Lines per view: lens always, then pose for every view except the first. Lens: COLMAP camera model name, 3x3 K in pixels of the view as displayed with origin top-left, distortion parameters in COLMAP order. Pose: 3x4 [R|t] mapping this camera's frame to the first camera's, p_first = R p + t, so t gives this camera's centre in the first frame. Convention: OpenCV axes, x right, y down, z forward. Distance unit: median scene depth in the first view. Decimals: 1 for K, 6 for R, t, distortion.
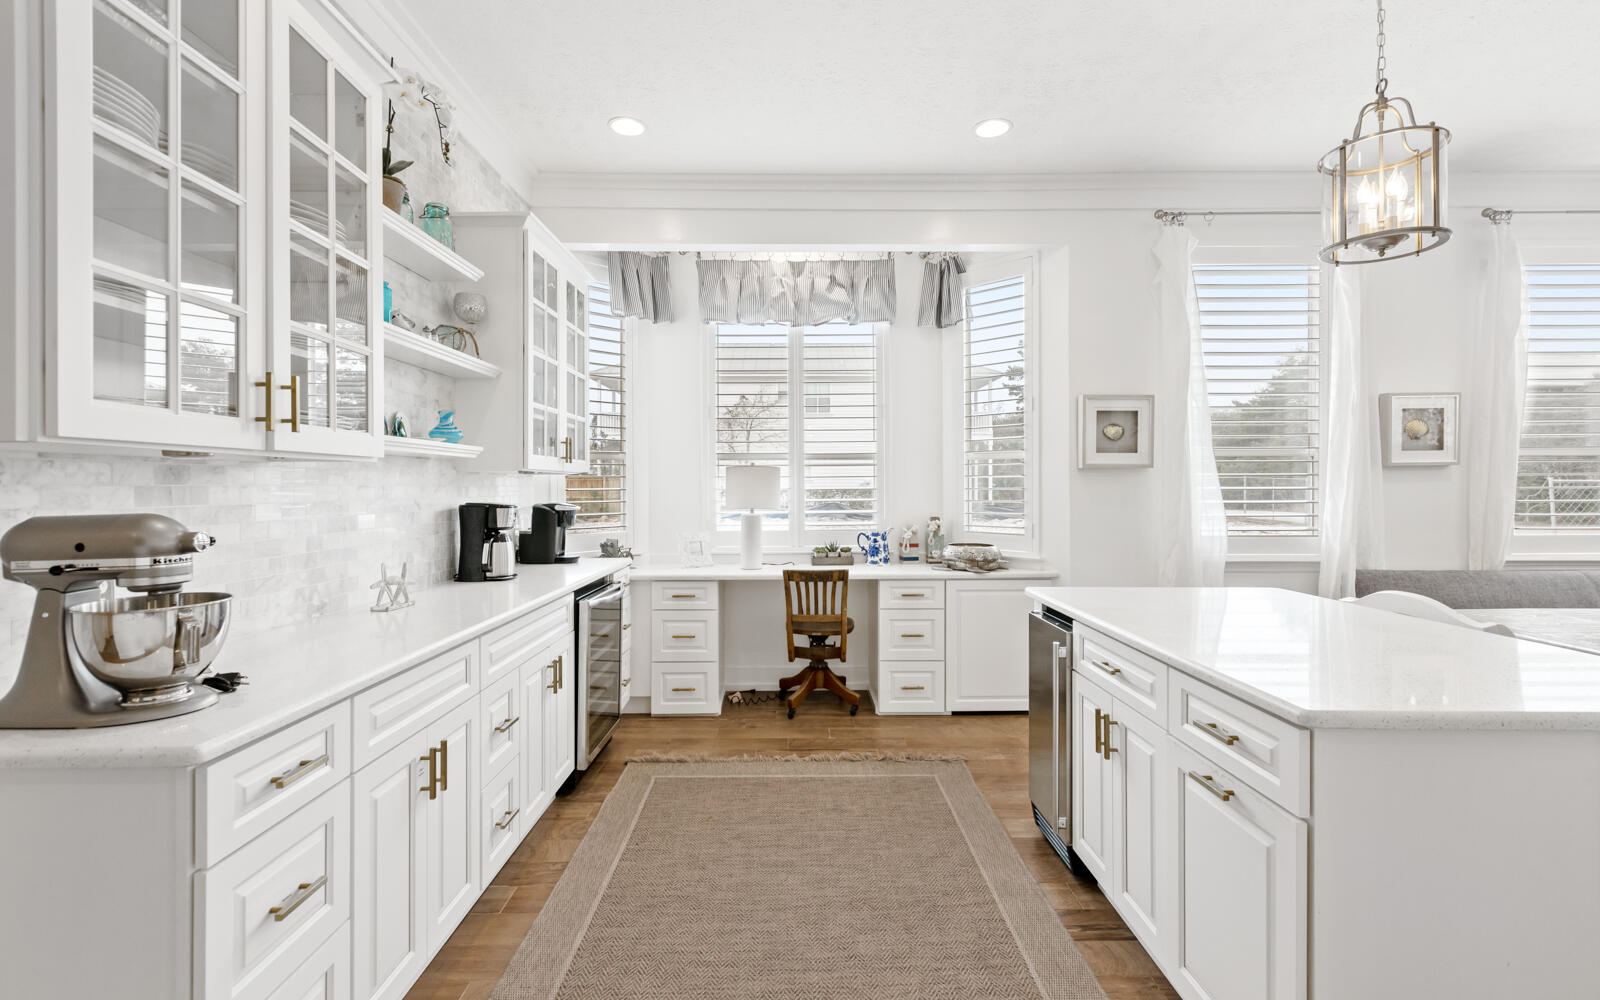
lens RADIAL K [[711.1, 0, 800.0], [0, 711.1, 500.0], [0, 0, 1]] dist [0.000725, -0.000058]
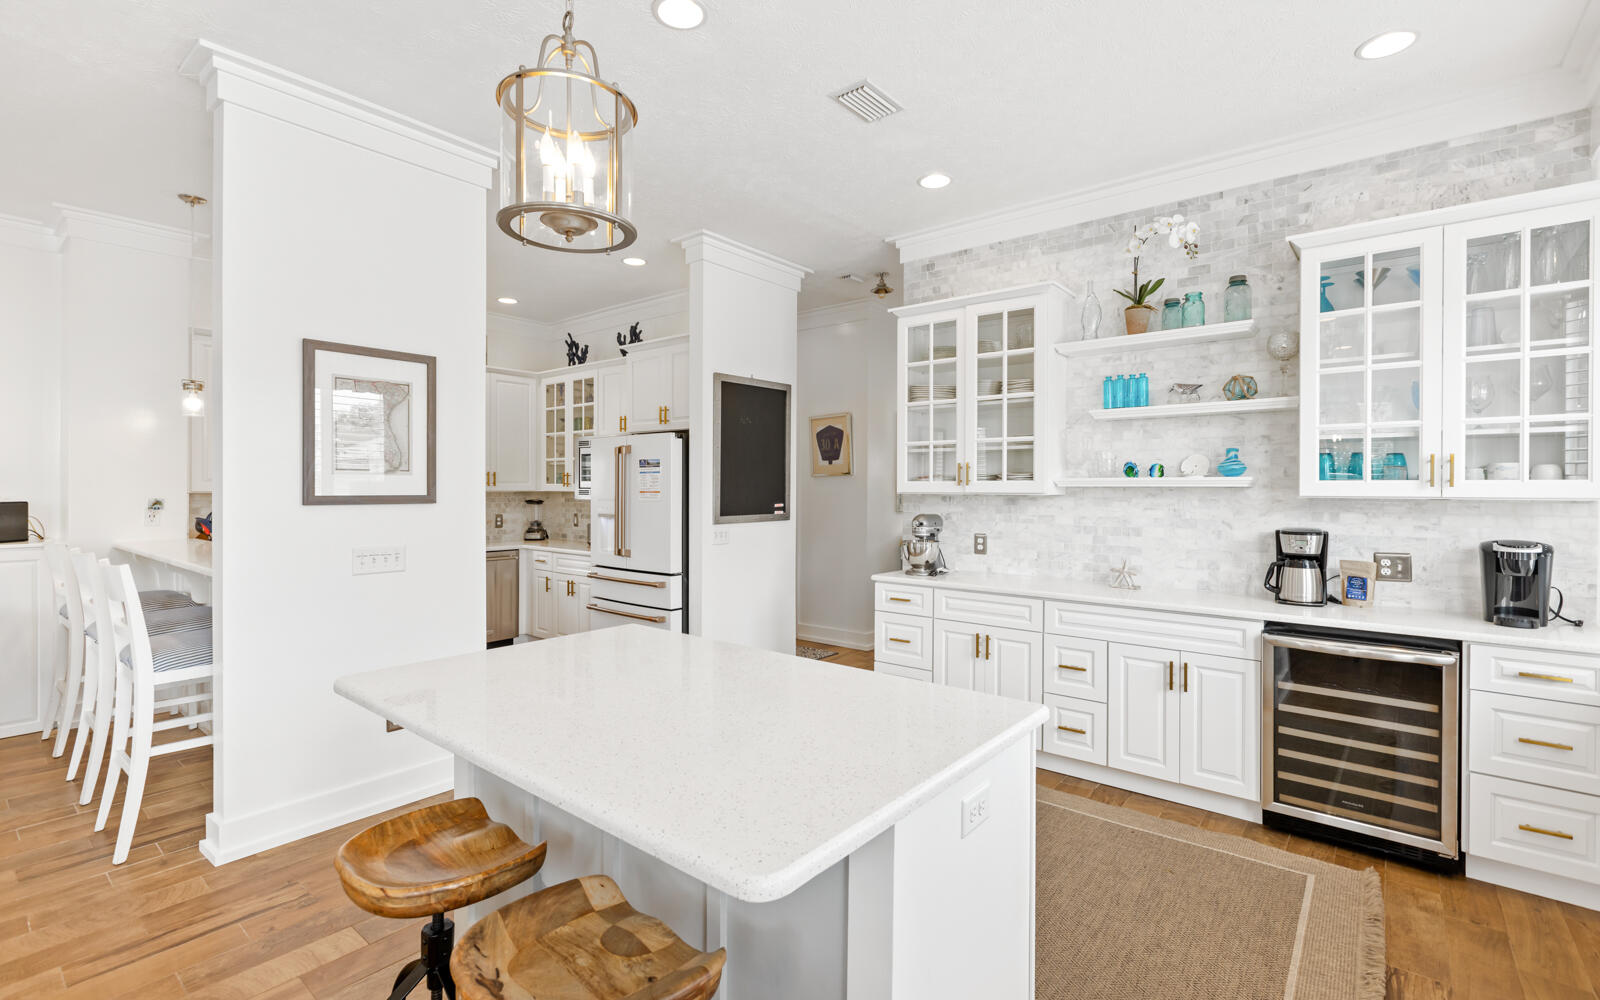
lens RADIAL K [[735.6, 0, 811.0], [0, 735.6, 484.1], [0, 0, 1]] dist [0.000119, 0.000338]
pose [[-0.636555, -0.001432, -0.771230, 1.154728], [-0.011926, 0.999897, 0.007986, -0.082243], [0.771139, 0.014281, -0.636506, 1.558658]]
